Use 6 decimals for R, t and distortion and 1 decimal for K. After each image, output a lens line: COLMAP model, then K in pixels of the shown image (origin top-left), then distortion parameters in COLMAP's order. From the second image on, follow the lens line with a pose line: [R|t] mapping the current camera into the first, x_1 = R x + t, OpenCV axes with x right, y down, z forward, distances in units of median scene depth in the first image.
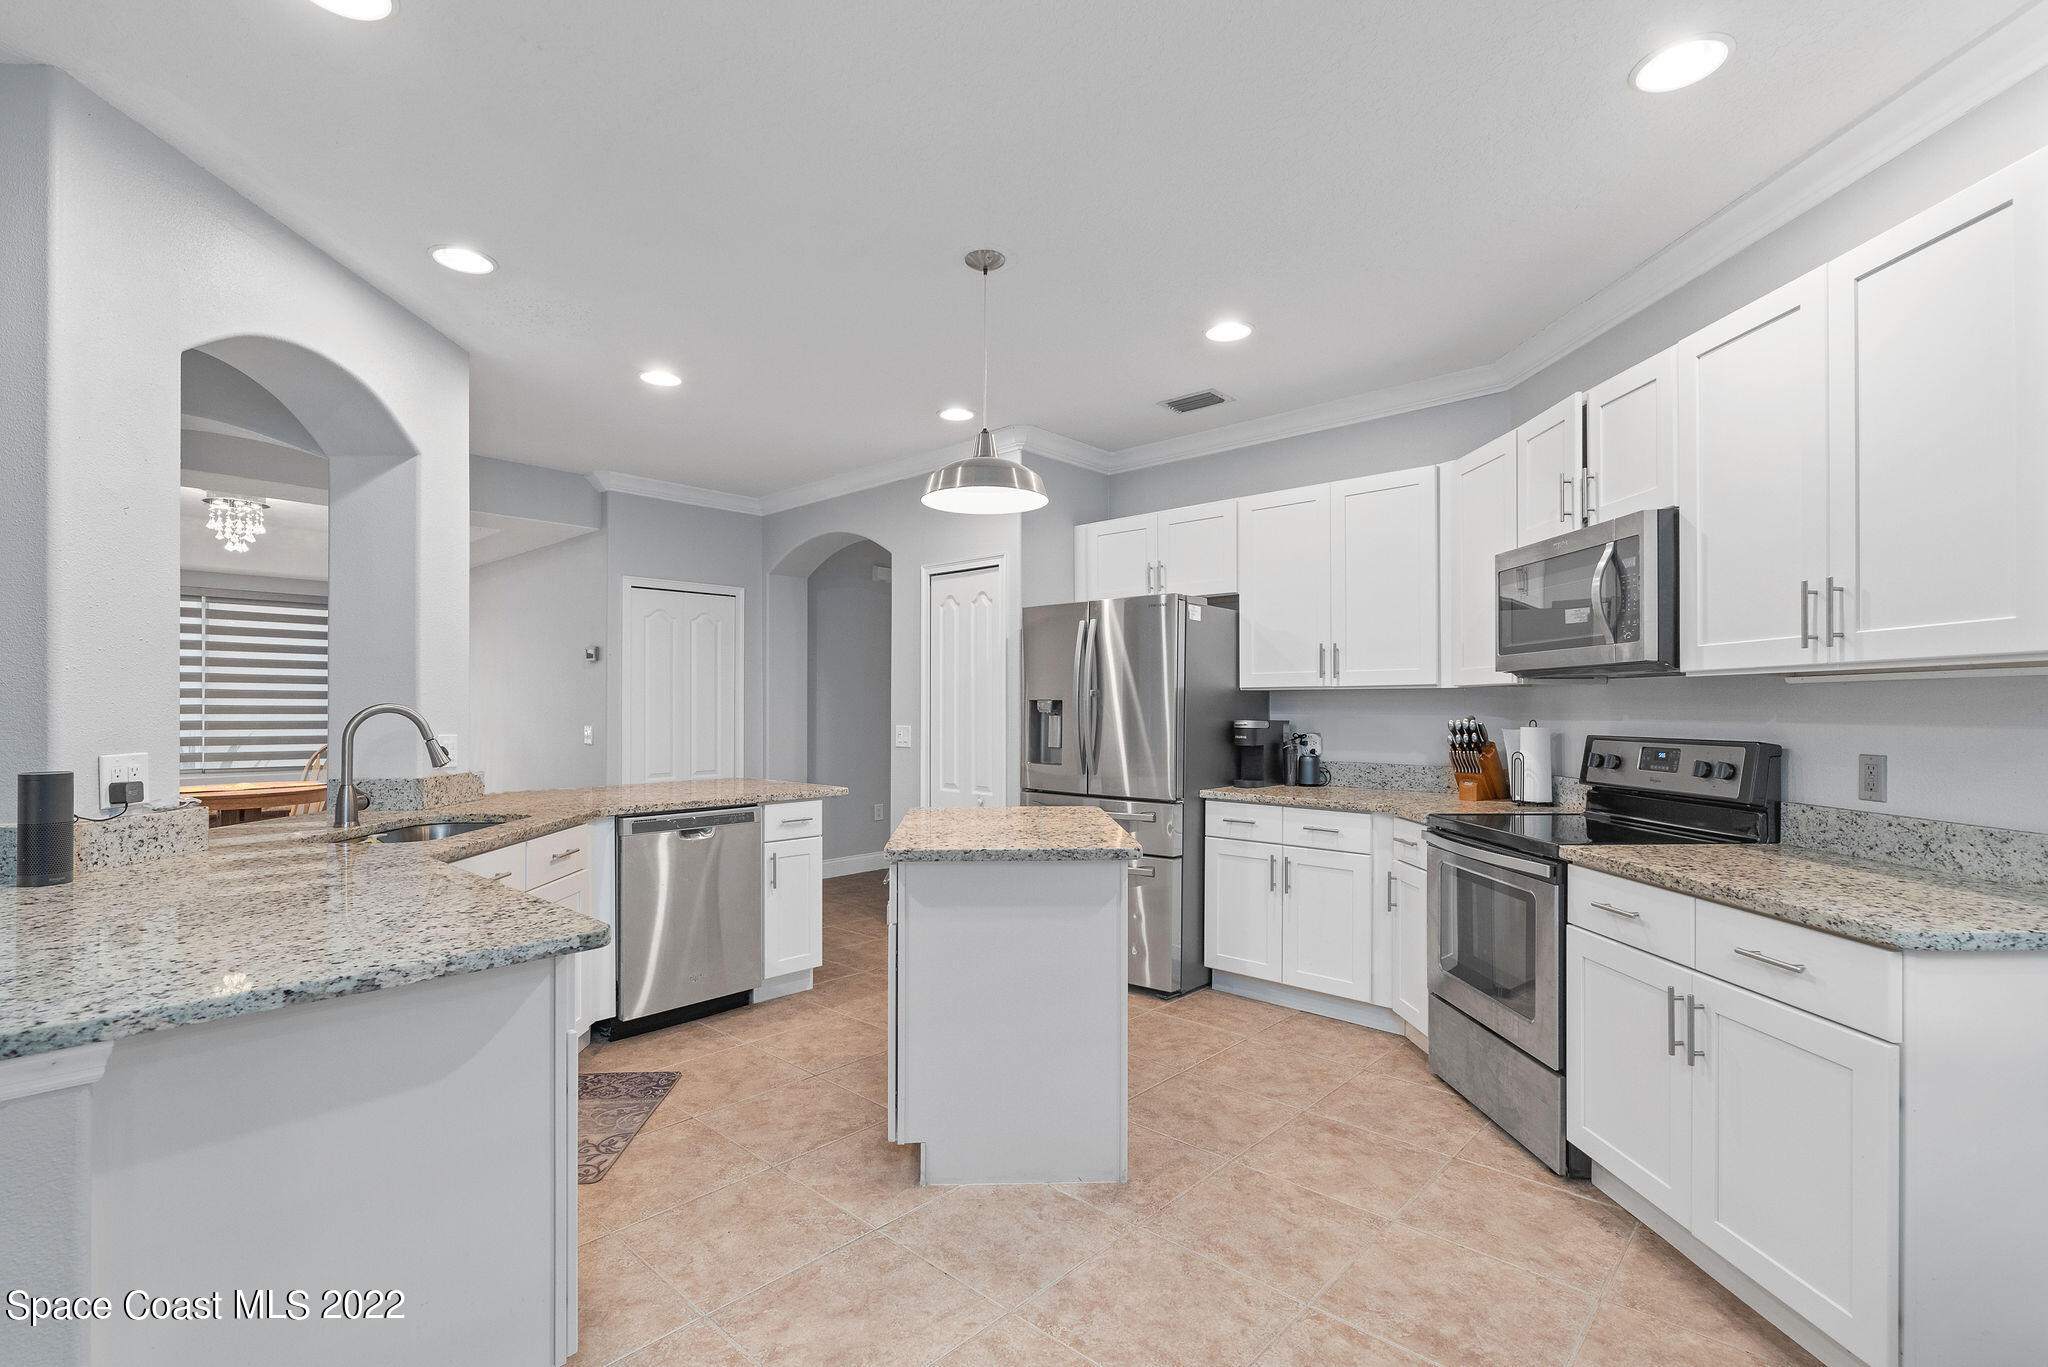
lens RADIAL K [[924.3, 0, 1023.3], [0, 924.3, 699.3], [0, 0, 1]] dist [-0.002908, 0.000171]
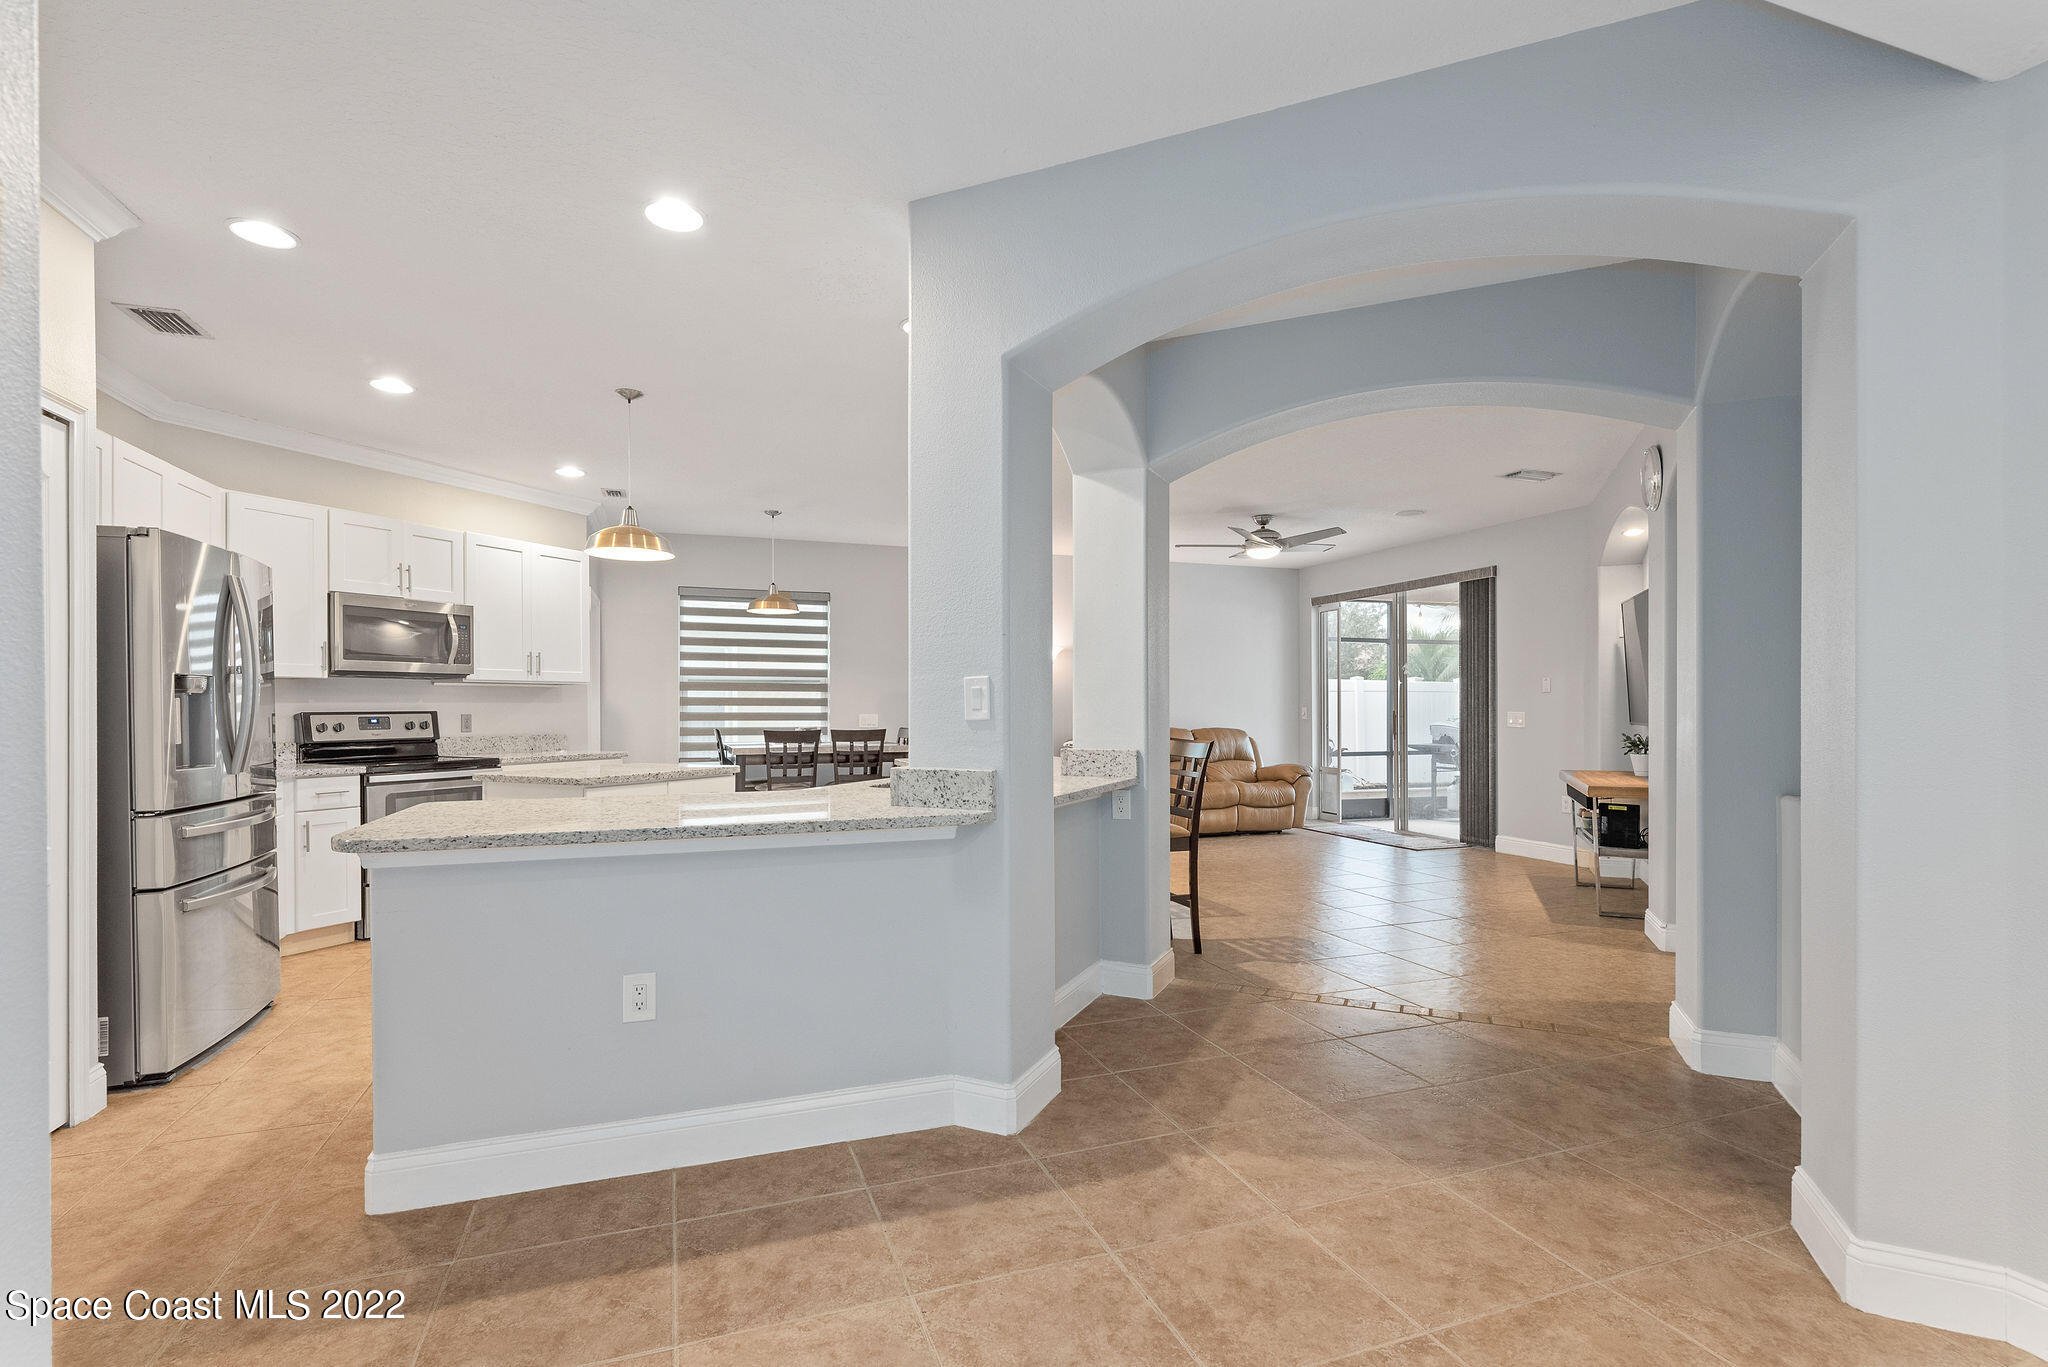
lens RADIAL K [[957.2, 0, 1013.5], [0, 957.2, 709.5], [0, 0, 1]] dist [-0.002270, -0.000043]
pose [[-0.888151, 0.000650, 0.459551, -1.309089], [-0.001978, 0.999984, -0.005238, 0.045074], [-0.459547, -0.005561, -0.888136, 2.091467]]
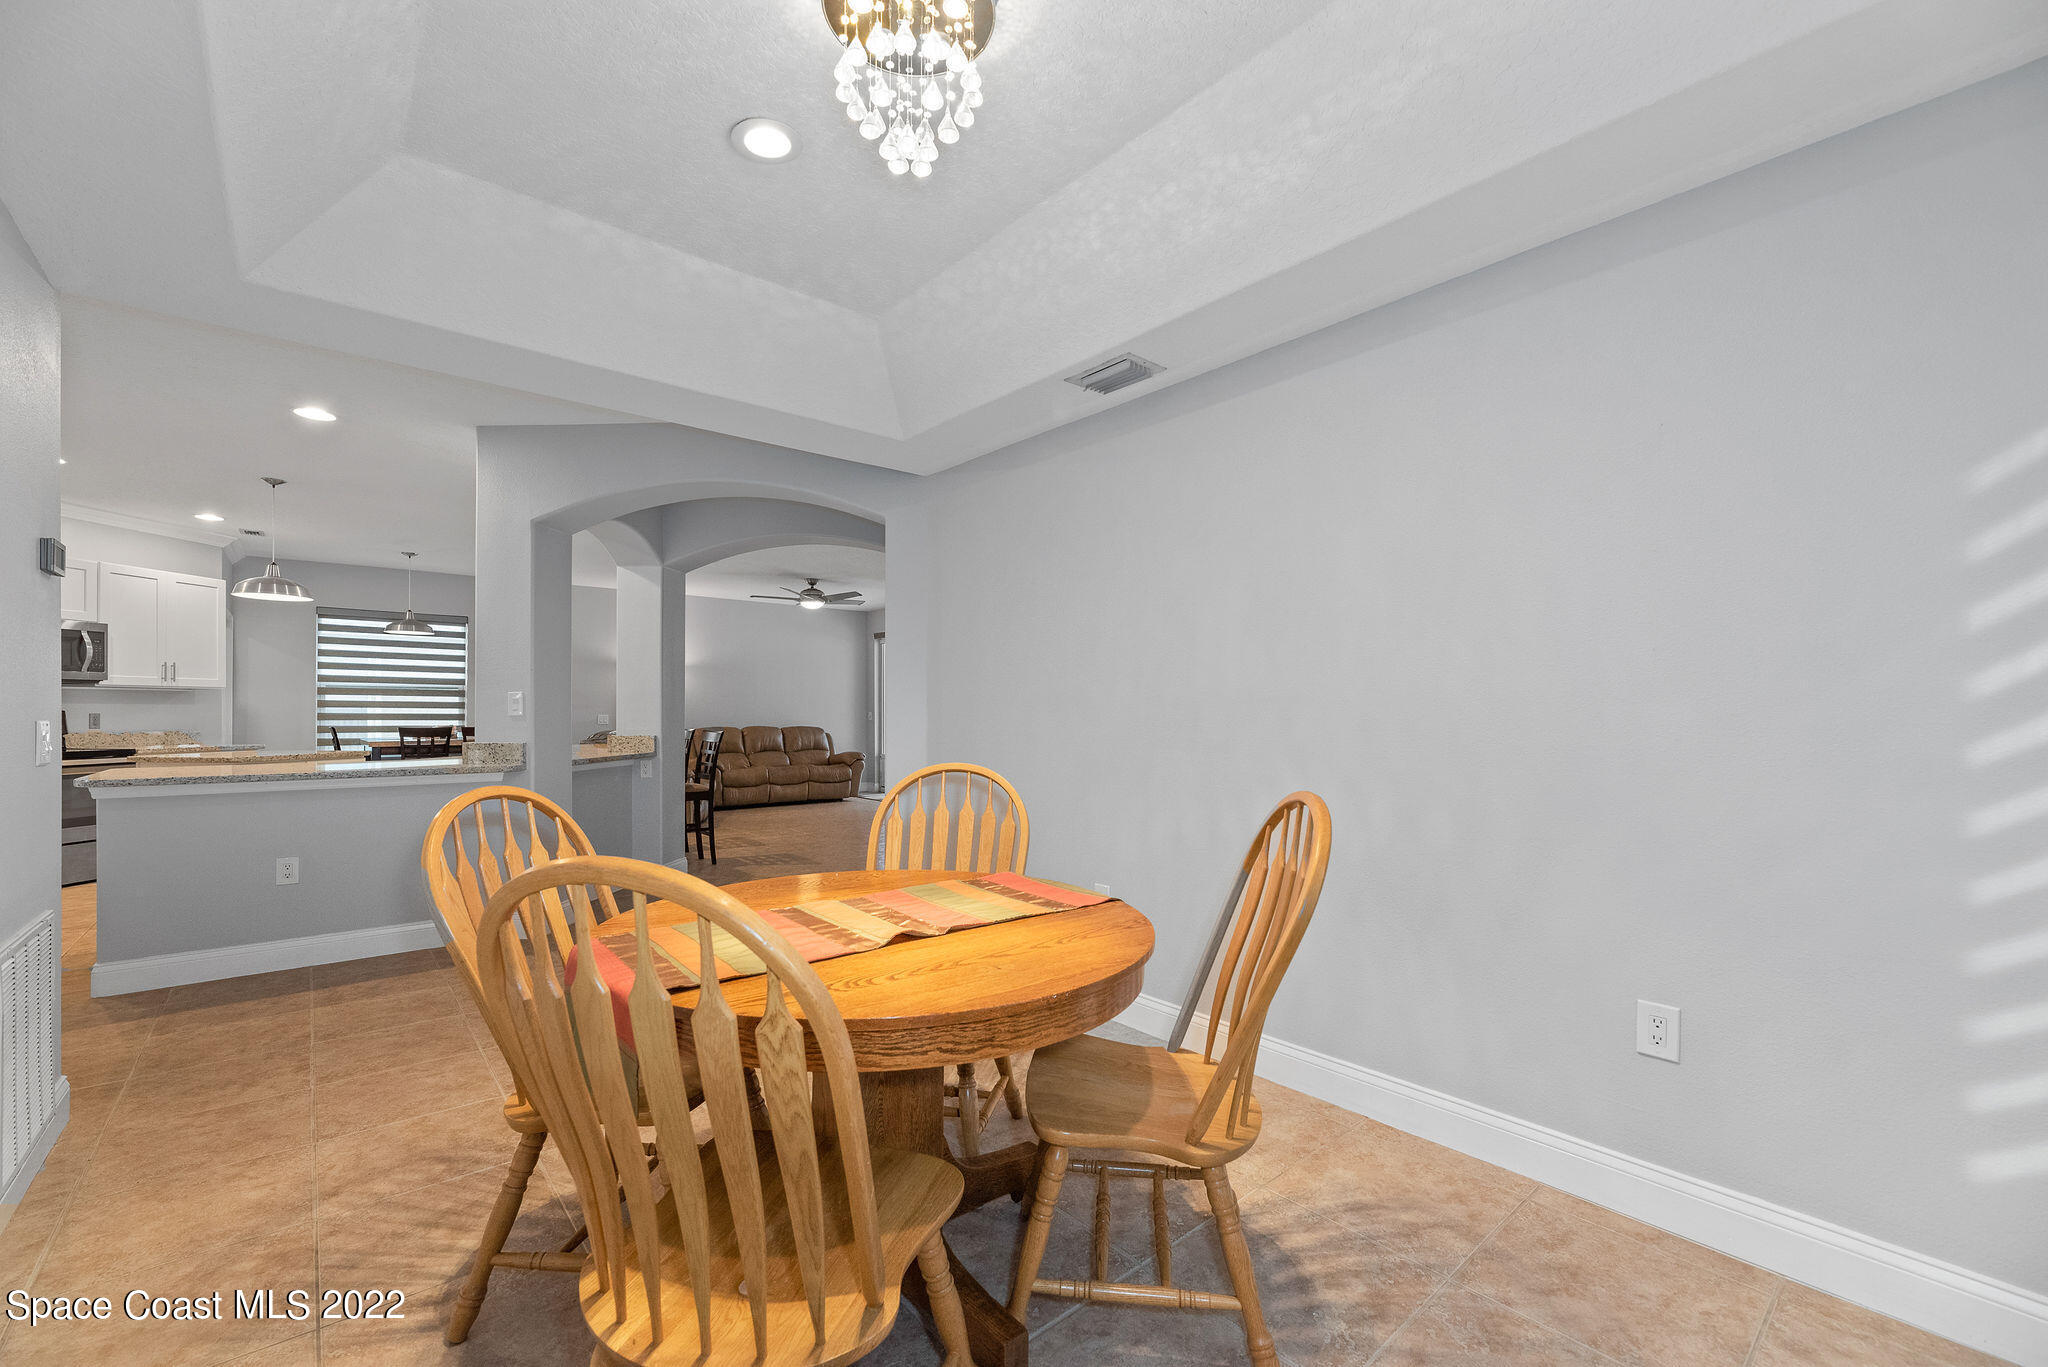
lens RADIAL K [[852.7, 0, 1023.7], [0, 852.7, 712.5], [0, 0, 1]] dist [0.002030, 0.000668]
pose [[-0.992579, -0.002862, 0.121564, -1.946990], [-0.003915, 0.999957, -0.008423, 0.054154], [-0.121534, -0.008836, -0.992548, 2.694453]]
